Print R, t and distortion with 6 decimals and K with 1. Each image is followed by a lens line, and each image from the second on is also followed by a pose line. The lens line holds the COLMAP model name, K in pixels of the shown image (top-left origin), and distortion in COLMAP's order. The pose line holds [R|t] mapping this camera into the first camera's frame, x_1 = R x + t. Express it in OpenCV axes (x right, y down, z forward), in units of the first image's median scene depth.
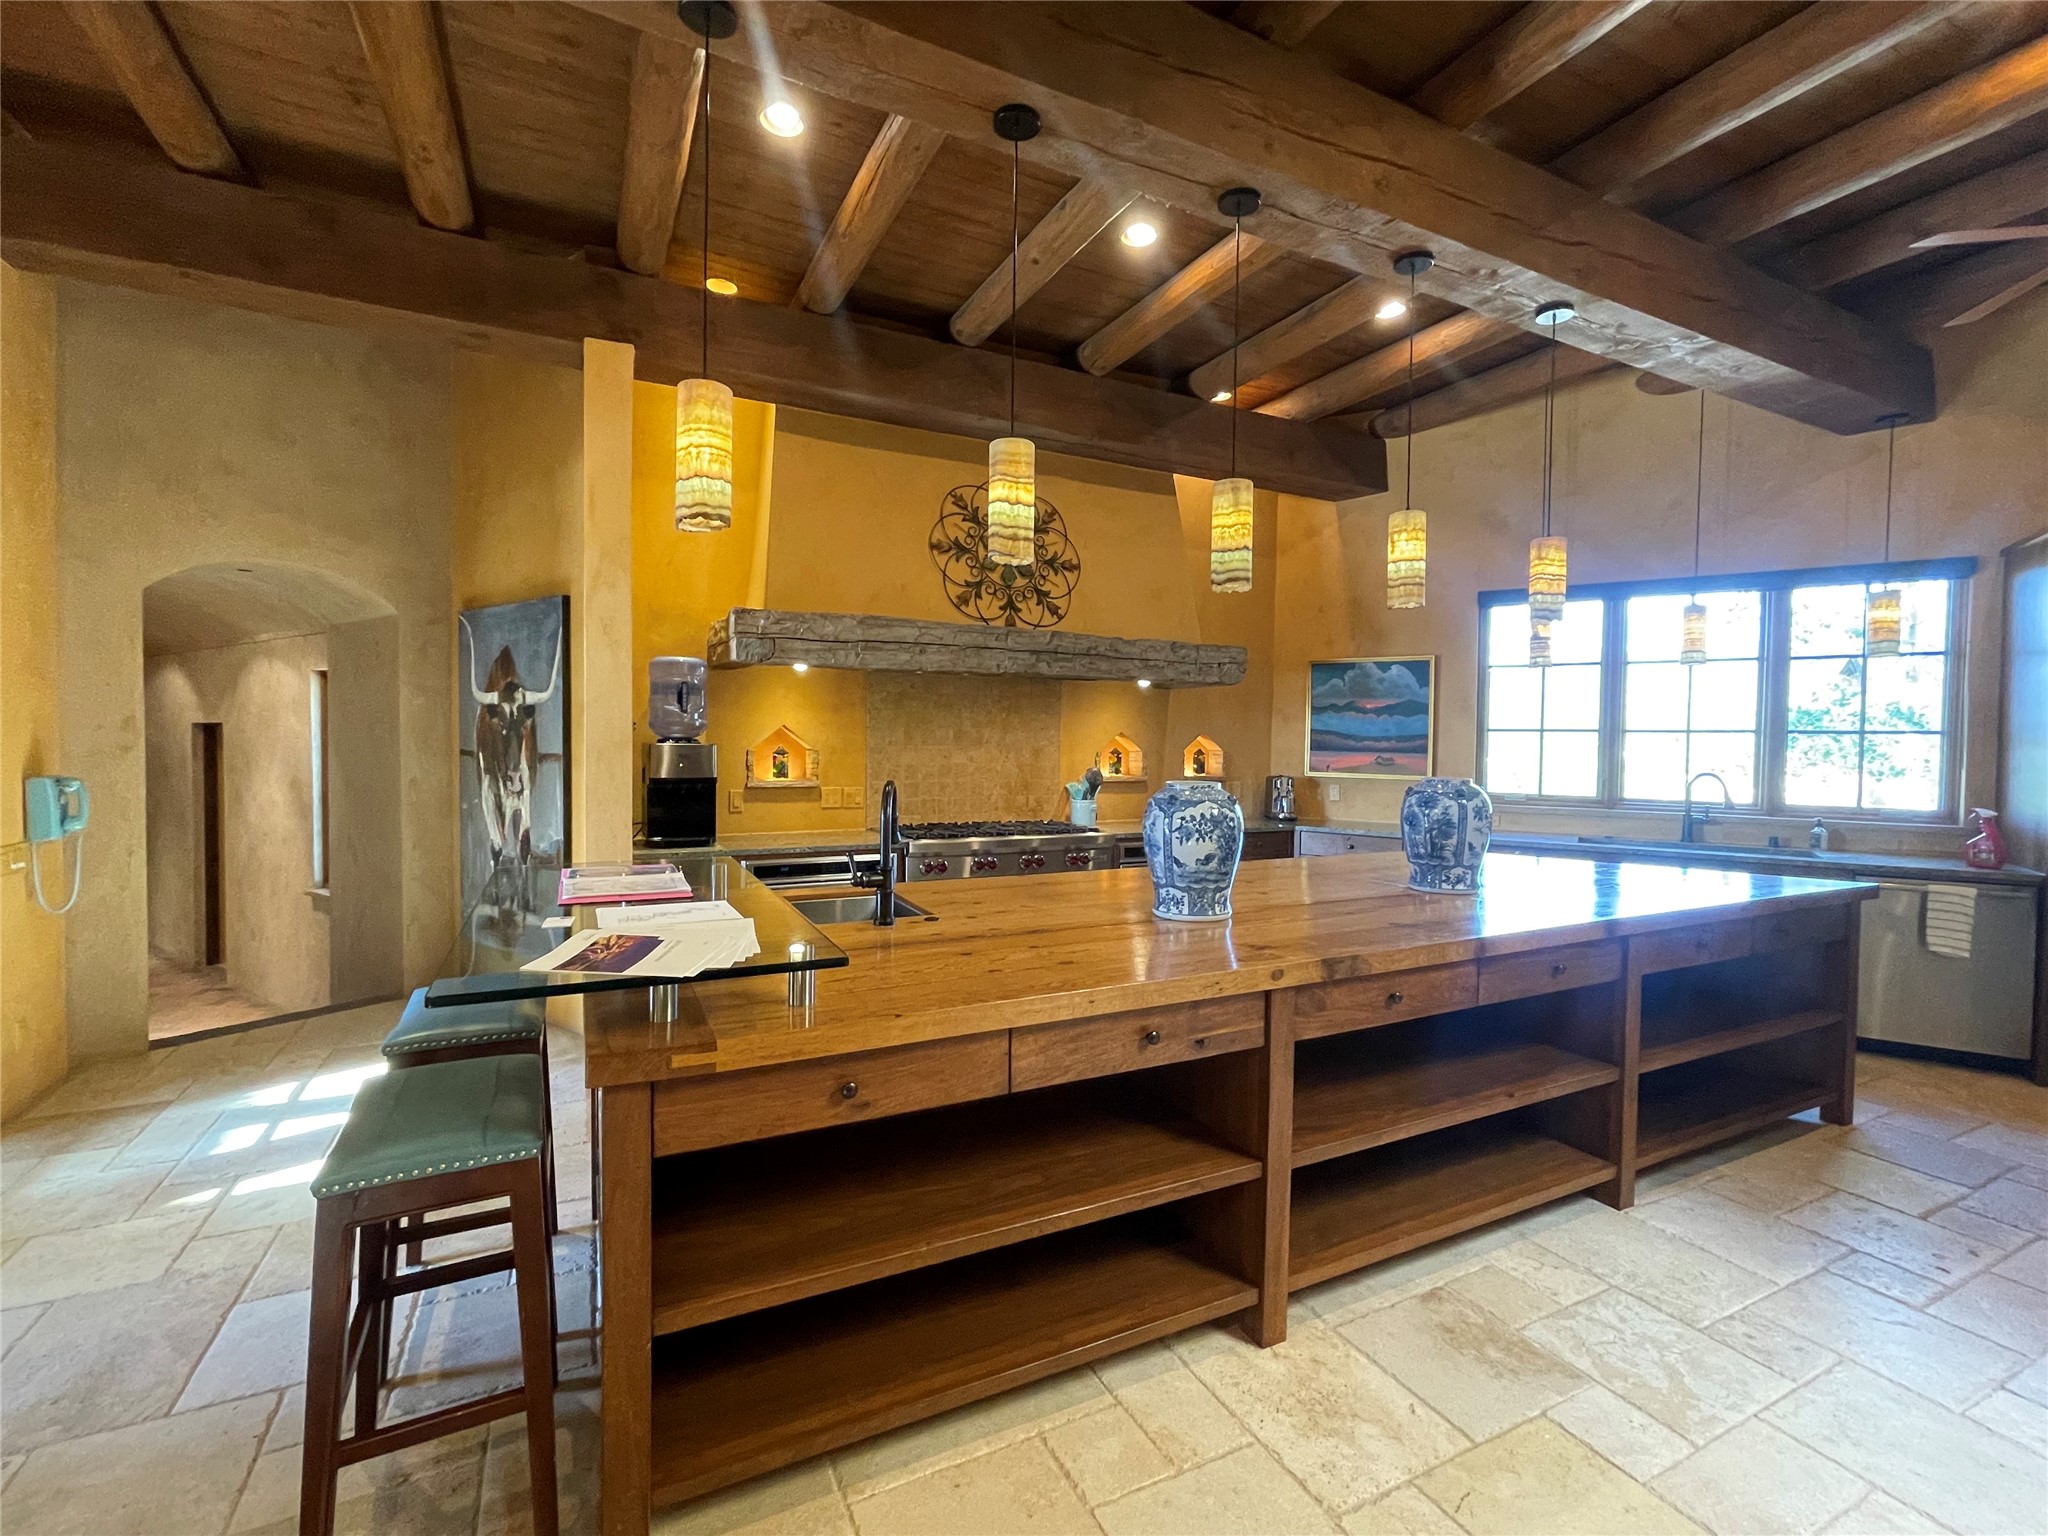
lens RADIAL K [[894.9, 0, 1016.8], [0, 894.9, 763.0], [0, 0, 1]] dist [0.001779, 0.000223]
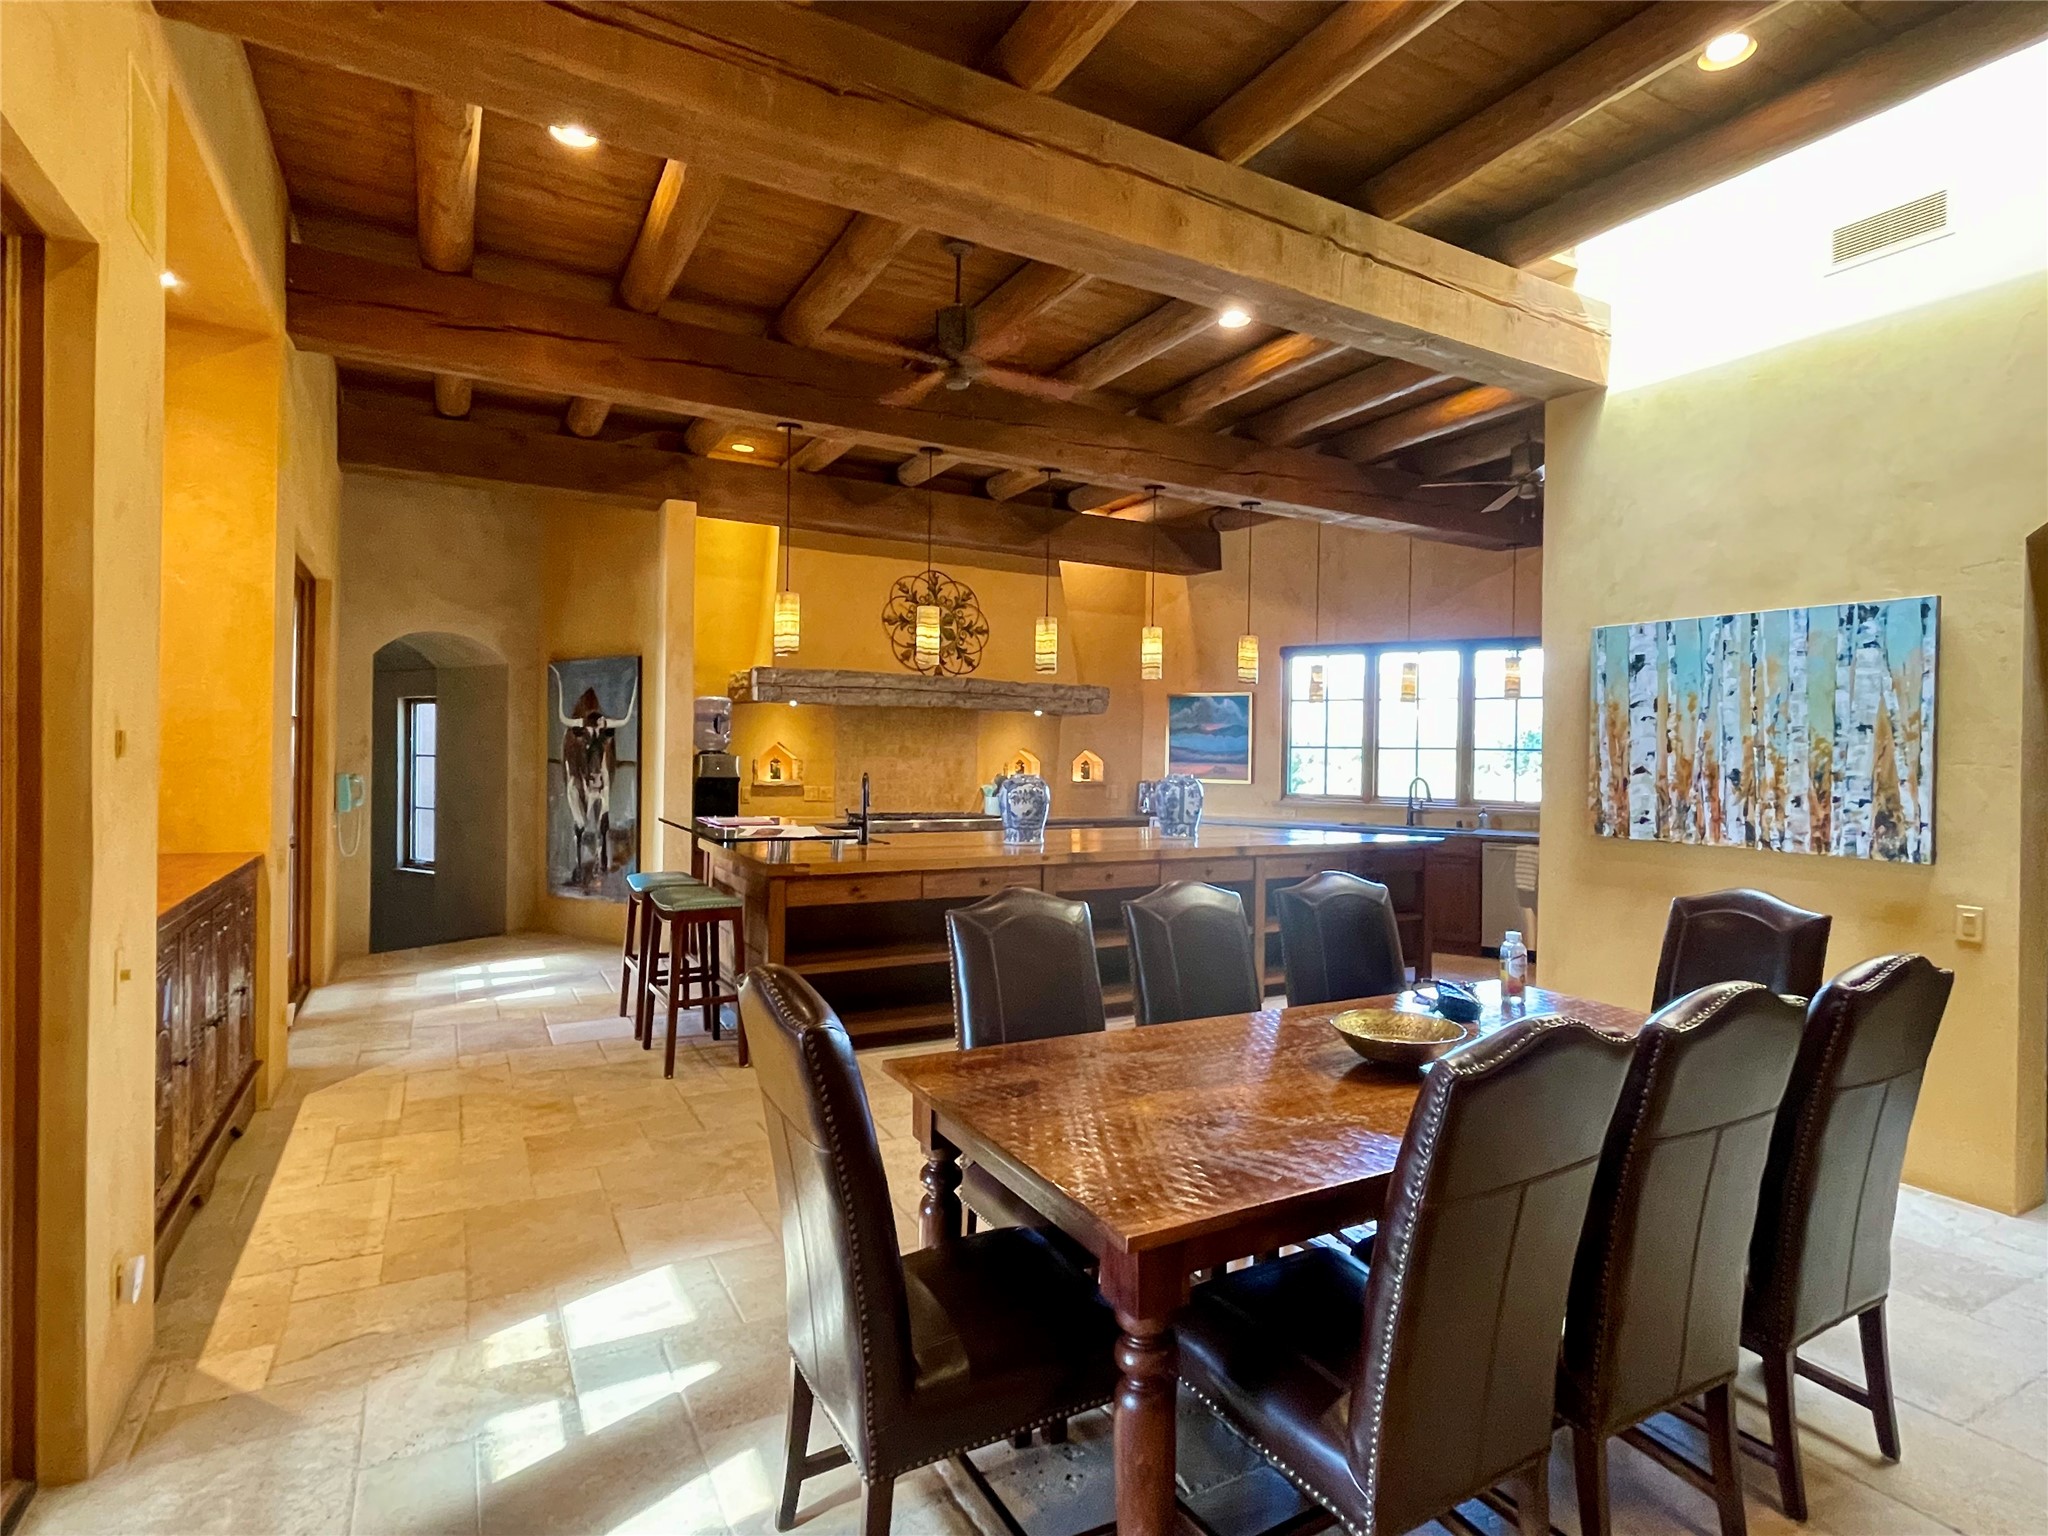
lens RADIAL K [[1030.0, 0, 1028.8], [0, 1030.0, 765.4], [0, 0, 1]] dist [-0.000941, -0.000126]
pose [[0.998413, 0.002121, 0.056275, 0.046698], [-0.001235, 0.999875, -0.015784, 0.020870], [-0.056302, 0.015690, 0.998291, -0.683880]]
